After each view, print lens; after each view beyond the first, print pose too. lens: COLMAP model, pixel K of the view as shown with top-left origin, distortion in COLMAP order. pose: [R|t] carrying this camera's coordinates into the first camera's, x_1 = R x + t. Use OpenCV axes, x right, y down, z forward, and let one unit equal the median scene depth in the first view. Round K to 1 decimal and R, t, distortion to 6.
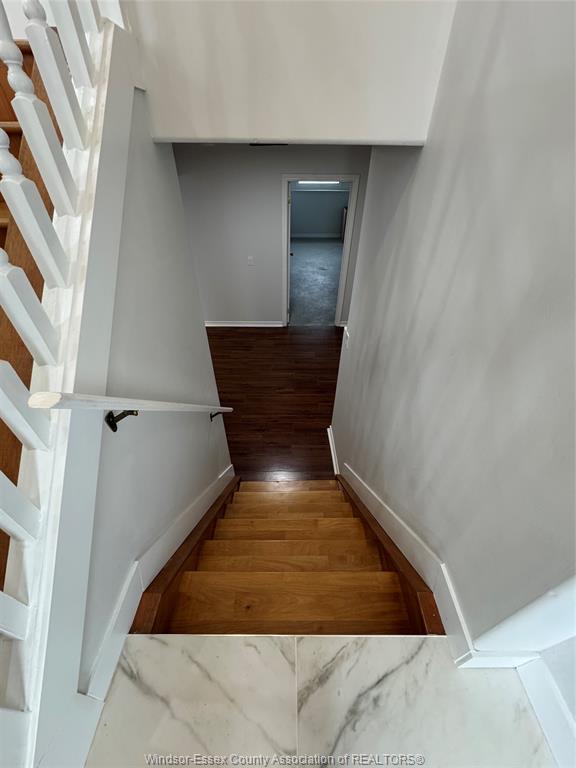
lens RADIAL K [[307.6, 0, 291.6], [0, 307.6, 387.8], [0, 0, 1]] dist [-0.003928, 0.000351]
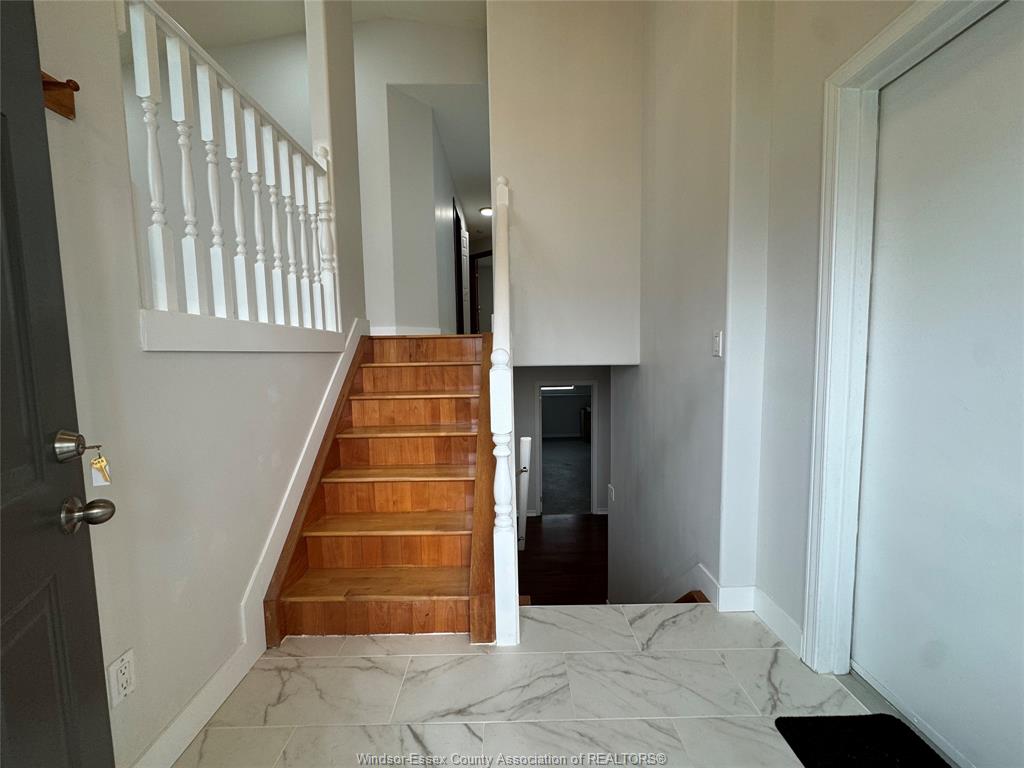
lens RADIAL K [[410.2, 0, 510.1], [0, 410.2, 386.0], [0, 0, 1]] dist [-0.003928, 0.000351]
pose [[0.999636, -0.026903, -0.002179, -0.114613], [0.020905, 0.822770, -0.567989, 0.223775], [0.017074, 0.567737, 0.823033, -0.316068]]
